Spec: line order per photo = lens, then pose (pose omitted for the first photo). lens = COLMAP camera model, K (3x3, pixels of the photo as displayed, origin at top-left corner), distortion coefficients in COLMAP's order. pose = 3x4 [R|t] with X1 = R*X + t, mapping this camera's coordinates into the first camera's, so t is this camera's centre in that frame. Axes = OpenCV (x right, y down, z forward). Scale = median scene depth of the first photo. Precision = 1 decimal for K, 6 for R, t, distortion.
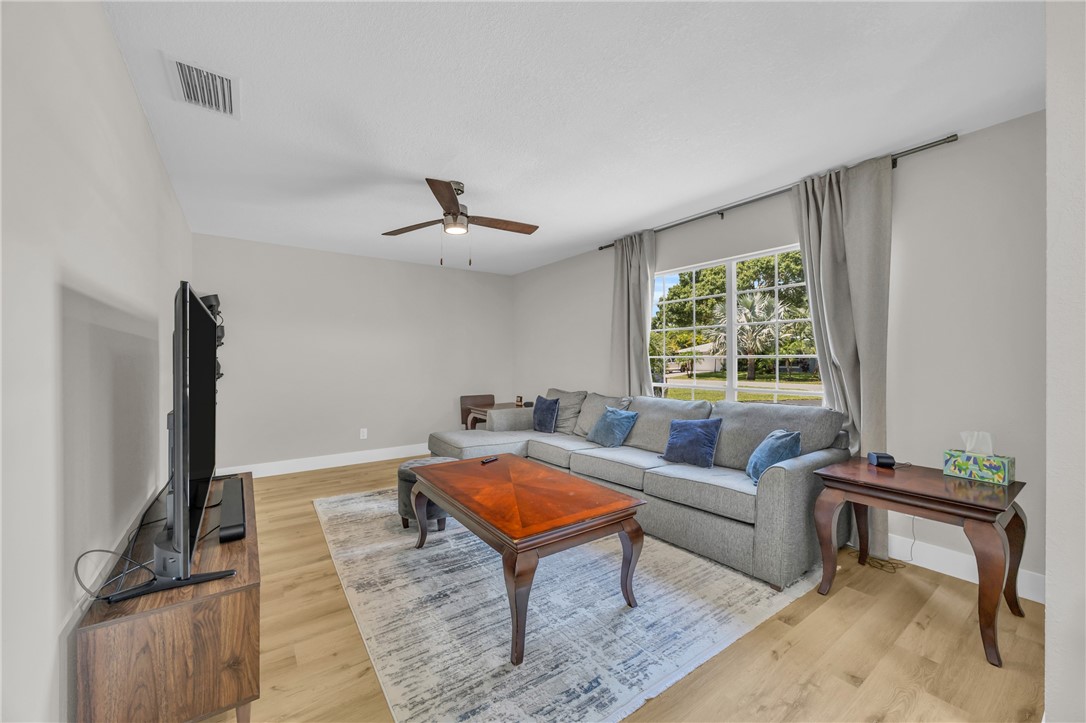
lens RADIAL K [[413.3, 0, 543.0], [0, 413.3, 361.5], [0, 0, 1]] dist [-0.000048, 0.000017]
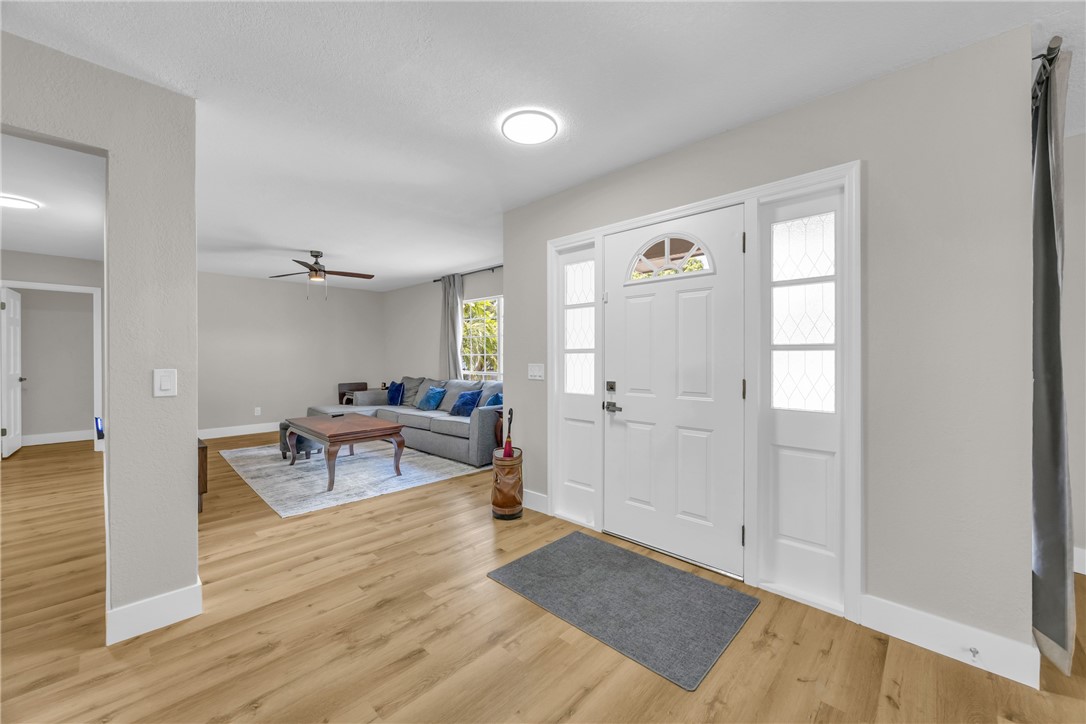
lens RADIAL K [[416.4, 0, 541.3], [0, 416.4, 356.2], [0, 0, 1]] dist [-0.001921, -0.000269]
pose [[0.983332, 0.001060, 0.181818, 0.320110], [-0.000556, 0.999996, -0.002824, -0.000564], [-0.181821, 0.002676, 0.983328, -0.702873]]
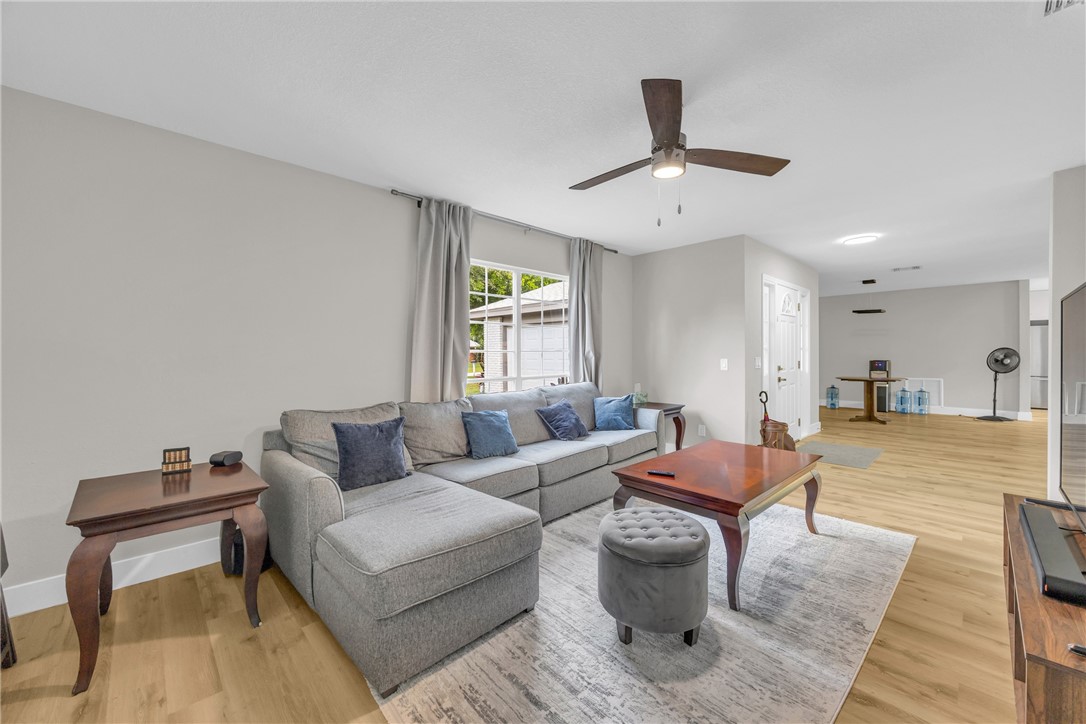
lens RADIAL K [[424.6, 0, 545.4], [0, 424.6, 356.9], [0, 0, 1]] dist [0.000607, -0.000028]
pose [[-0.142736, -0.001092, 0.989760, -0.775188], [0.013362, 0.999906, 0.003030, 0.000066], [-0.989671, 0.013658, -0.142708, 1.120101]]
